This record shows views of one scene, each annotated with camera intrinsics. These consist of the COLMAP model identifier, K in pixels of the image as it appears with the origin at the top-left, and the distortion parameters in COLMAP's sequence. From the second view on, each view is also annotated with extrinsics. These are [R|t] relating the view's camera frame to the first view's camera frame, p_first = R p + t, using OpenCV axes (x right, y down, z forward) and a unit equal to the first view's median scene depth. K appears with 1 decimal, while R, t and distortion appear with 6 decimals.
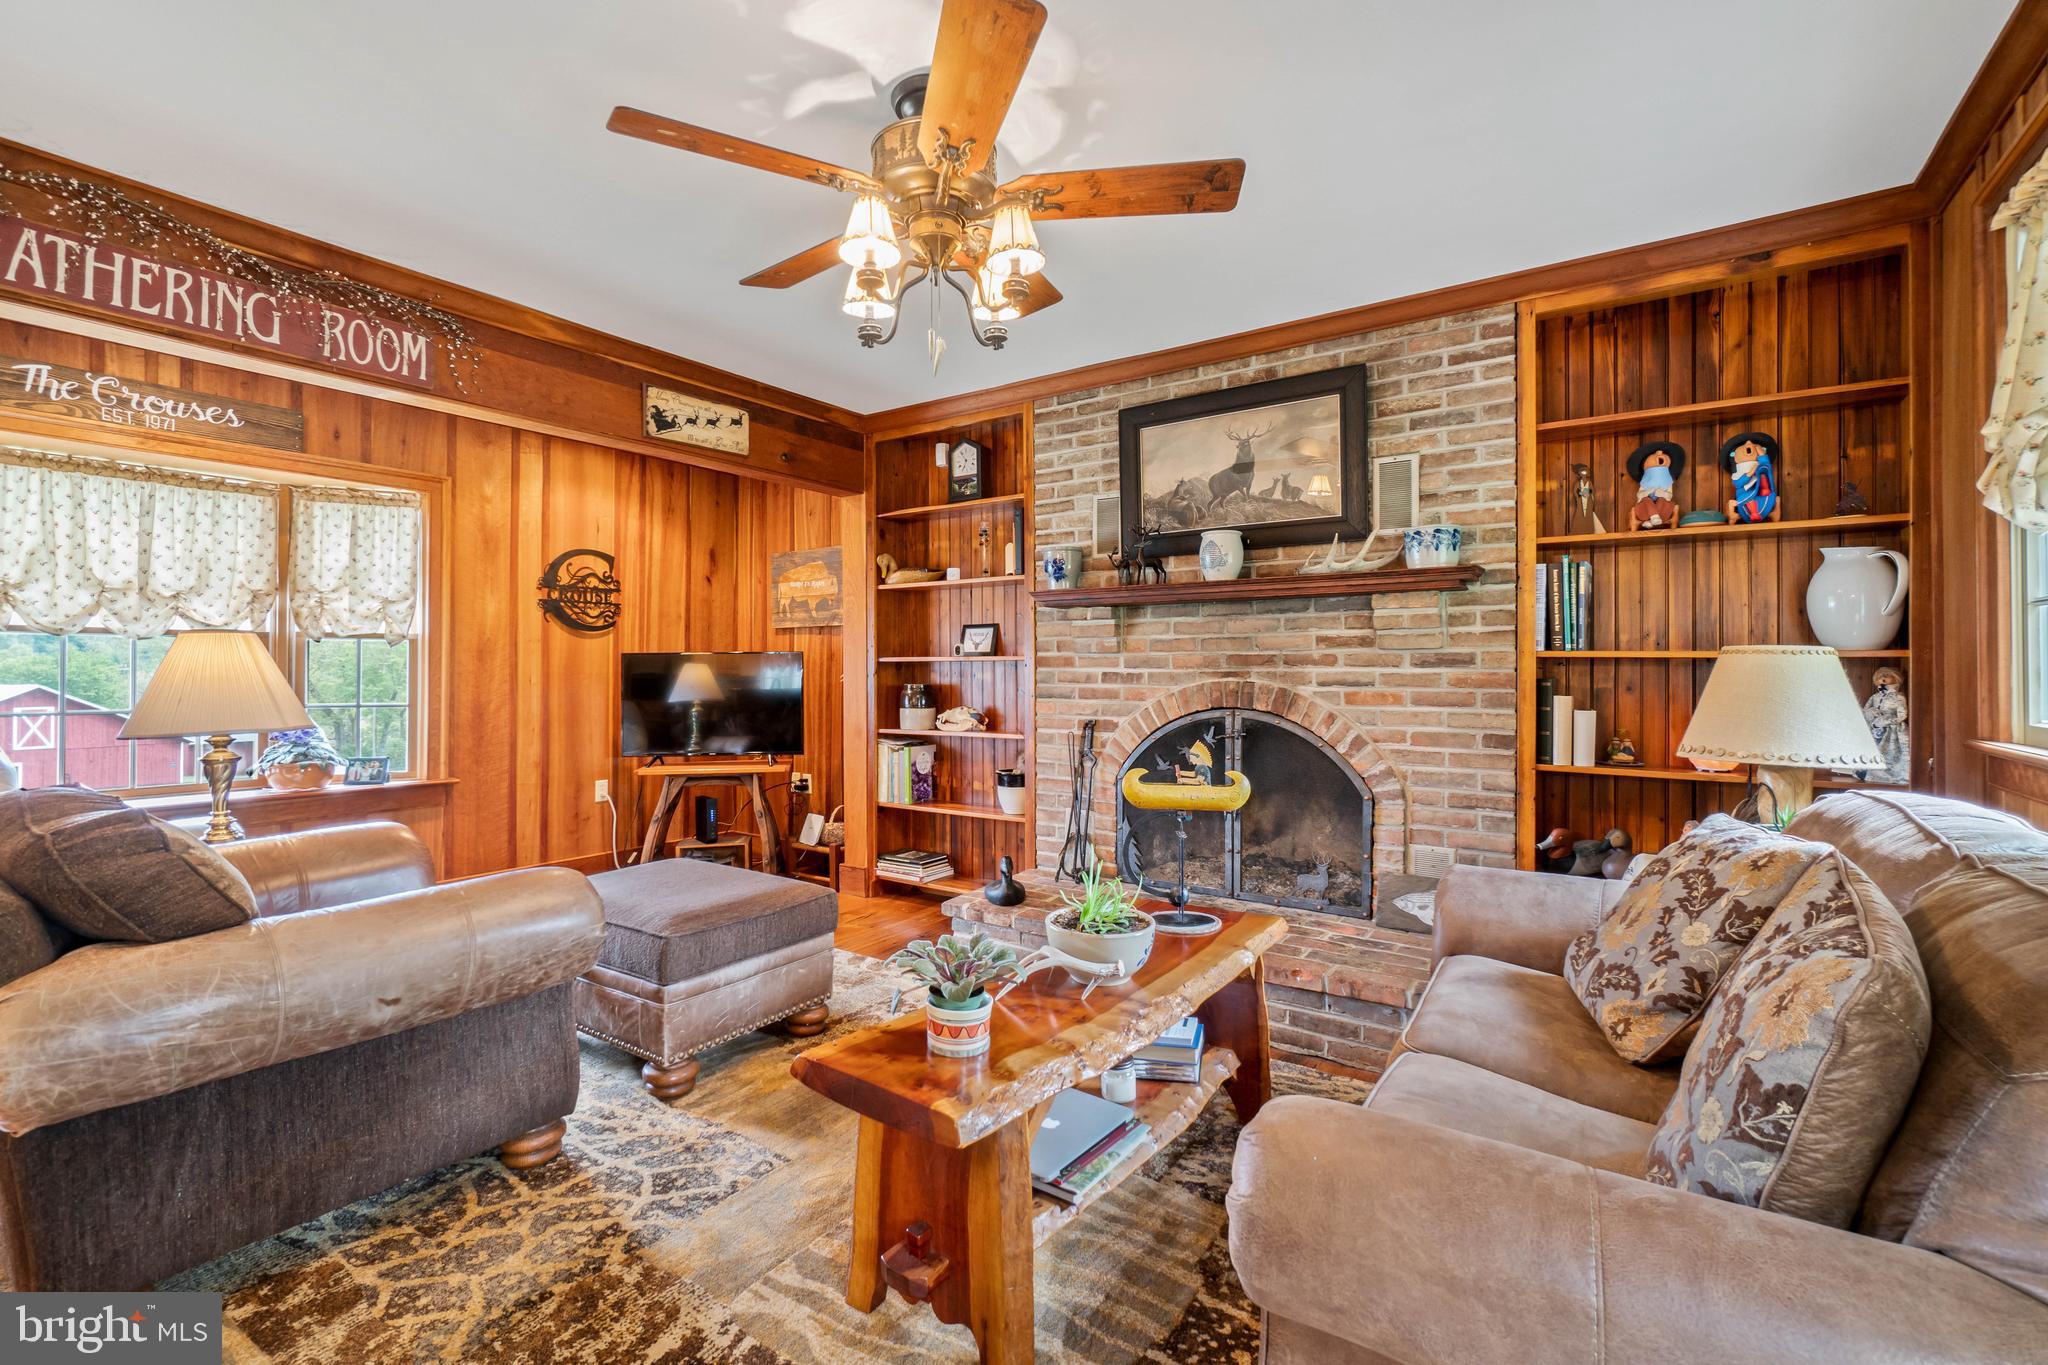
lens RADIAL K [[916.3, 0, 988.0], [0, 916.3, 671.3], [0, 0, 1]] dist [-0.009885, -0.000073]
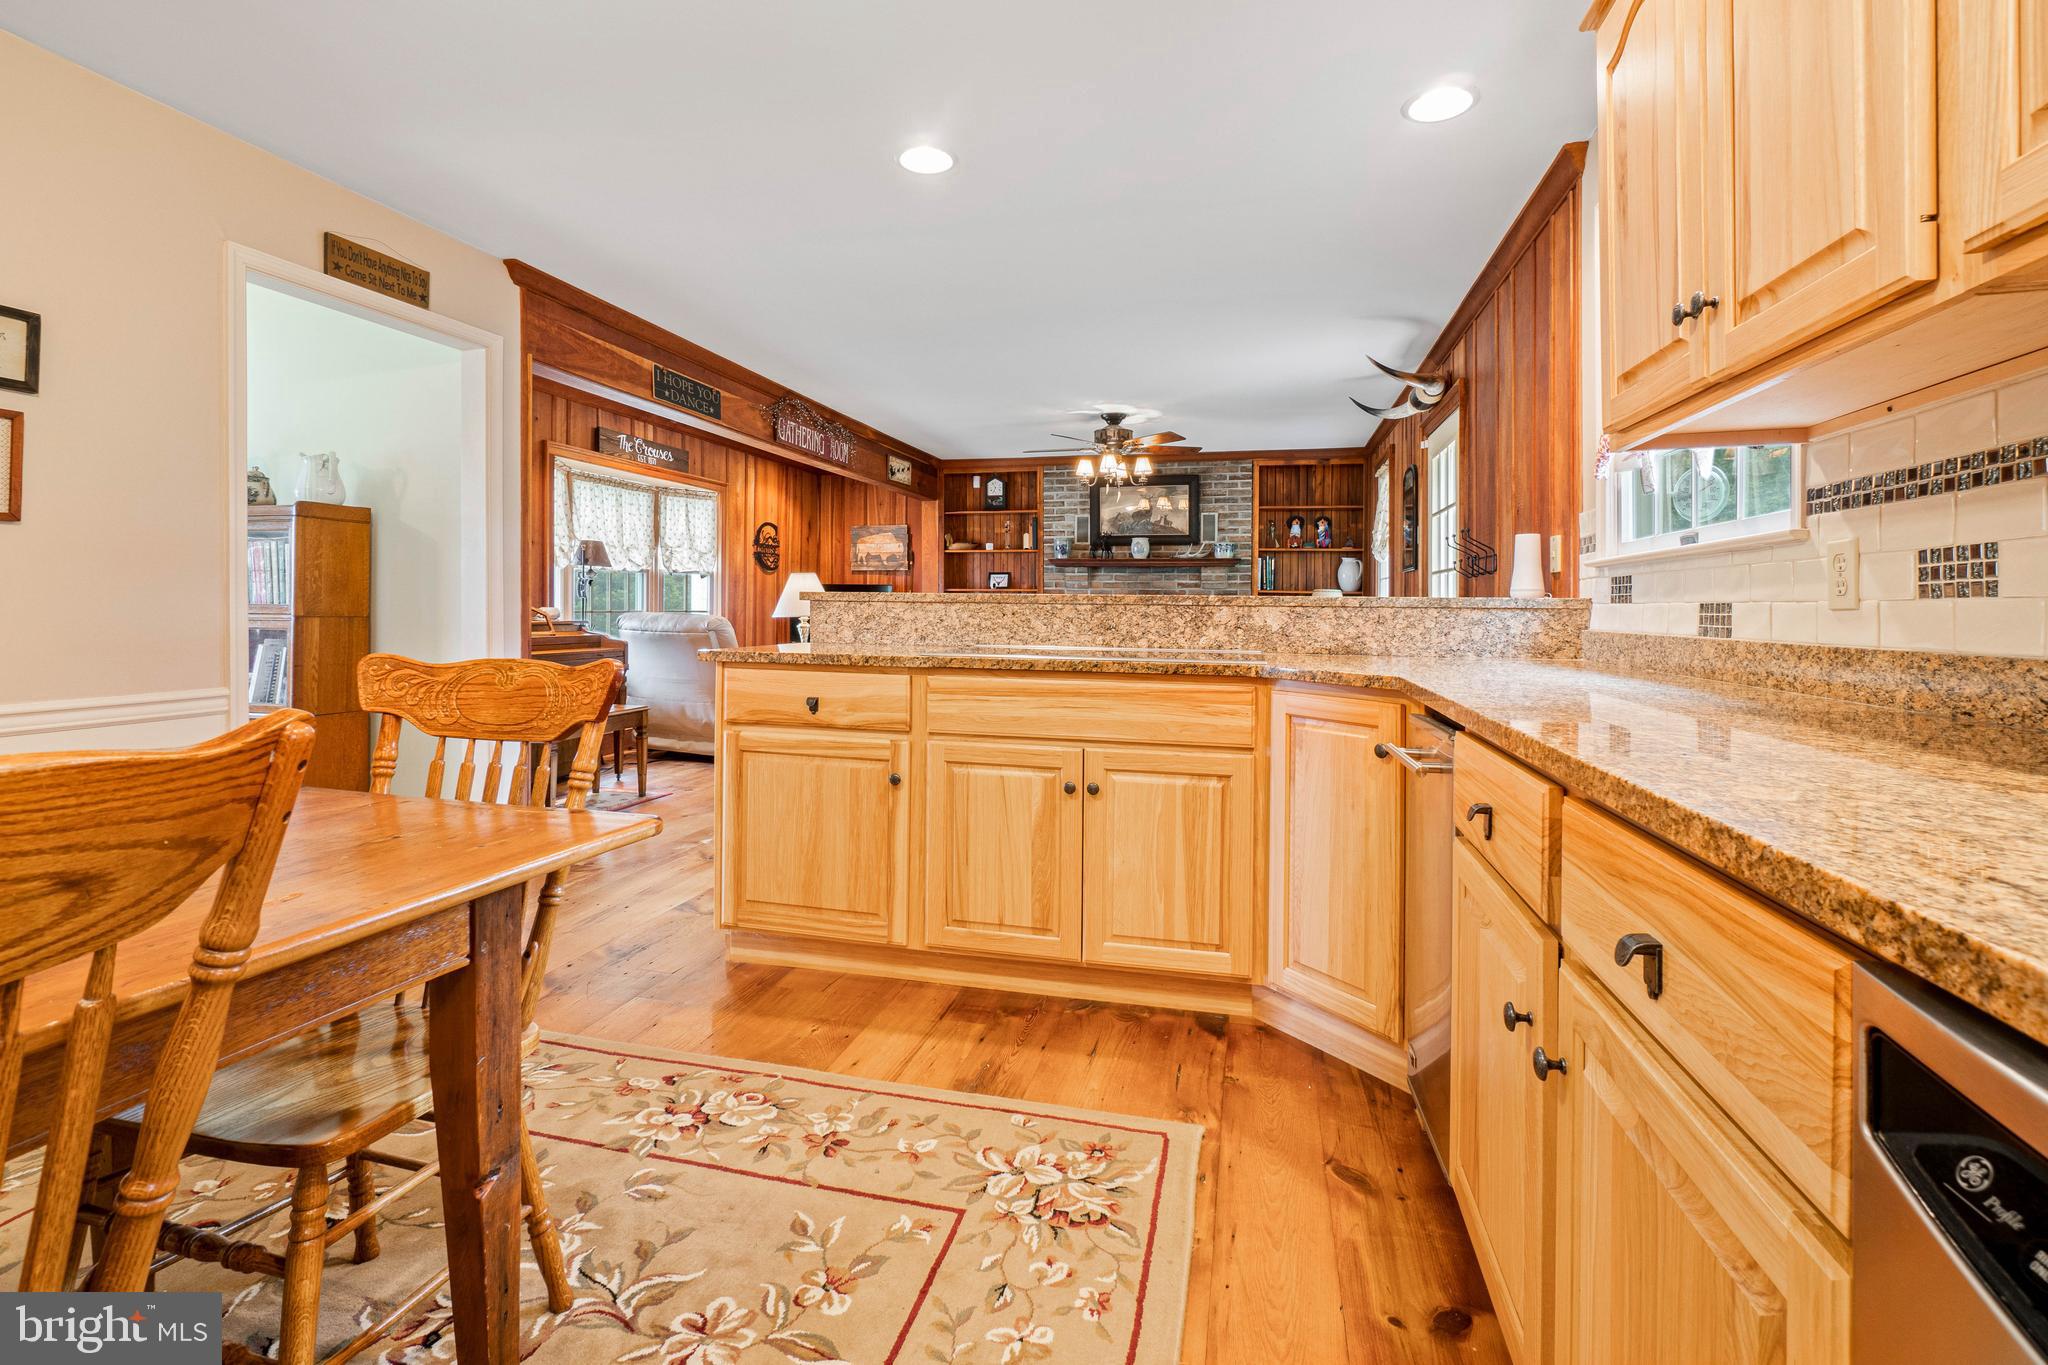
lens RADIAL K [[942.5, 0, 1031.3], [0, 942.5, 612.9], [0, 0, 1]] dist [0.002260, 0.000417]
pose [[0.928170, 0.005879, 0.372111, -0.883886], [-0.007869, 0.999962, 0.003831, 0.032804], [-0.372074, -0.006484, 0.928181, -1.118535]]
